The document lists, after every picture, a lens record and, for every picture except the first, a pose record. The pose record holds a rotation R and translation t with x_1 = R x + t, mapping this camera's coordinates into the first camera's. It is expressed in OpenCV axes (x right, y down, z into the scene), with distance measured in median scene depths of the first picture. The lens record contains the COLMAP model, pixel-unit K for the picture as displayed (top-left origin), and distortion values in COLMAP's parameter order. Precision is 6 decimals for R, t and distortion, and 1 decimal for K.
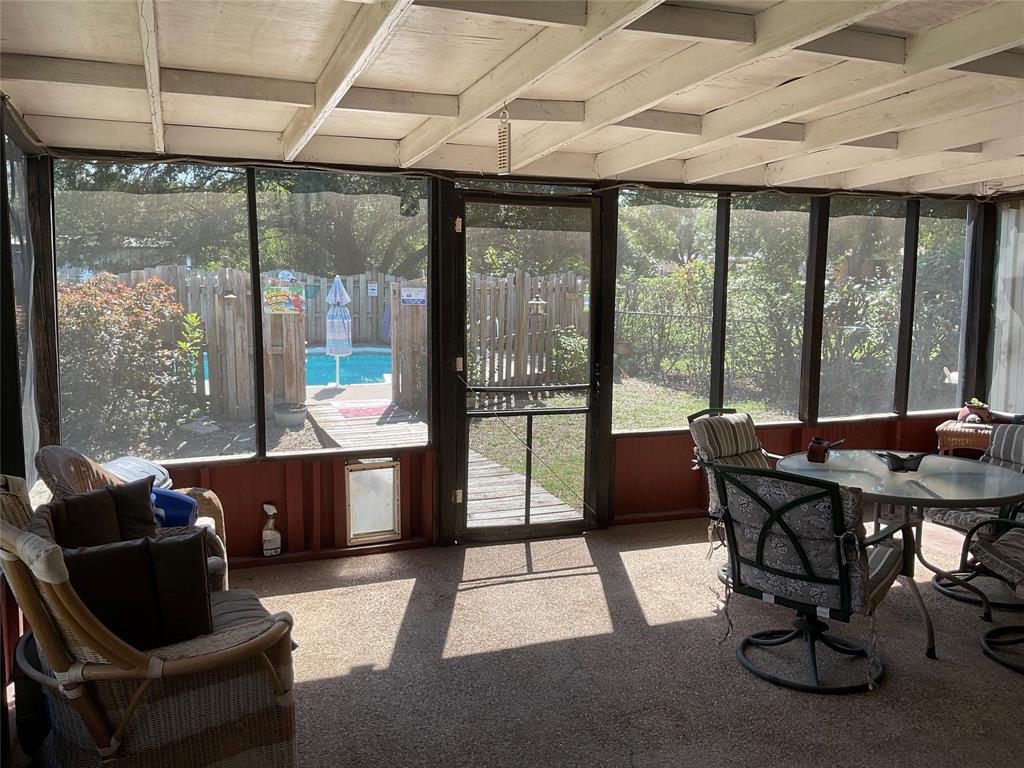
lens RADIAL K [[837.1, 0, 508.3], [0, 837.1, 389.4], [0, 0, 1]] dist [0.098482, -0.215279]
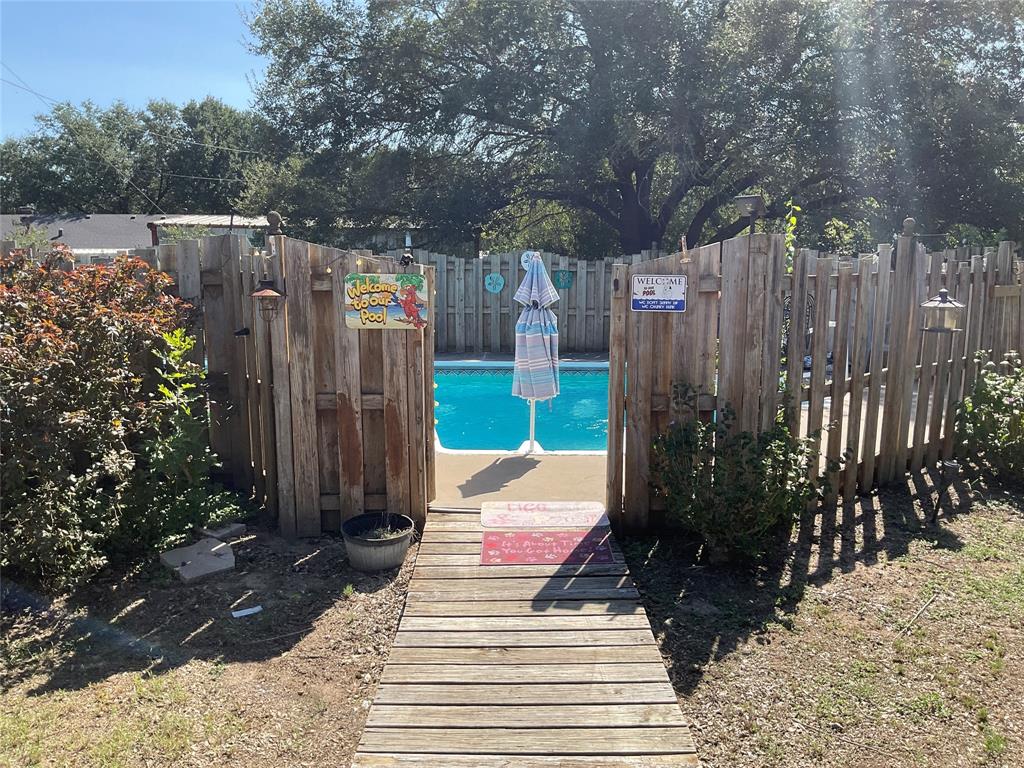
lens RADIAL K [[837.1, 0, 508.3], [0, 837.1, 389.4], [0, 0, 1]] dist [0.098482, -0.215279]
pose [[0.928911, 0.052489, -0.366563, -0.018693], [-0.045938, 0.998591, 0.026579, -0.067540], [0.367442, -0.007850, 0.930013, 0.545358]]
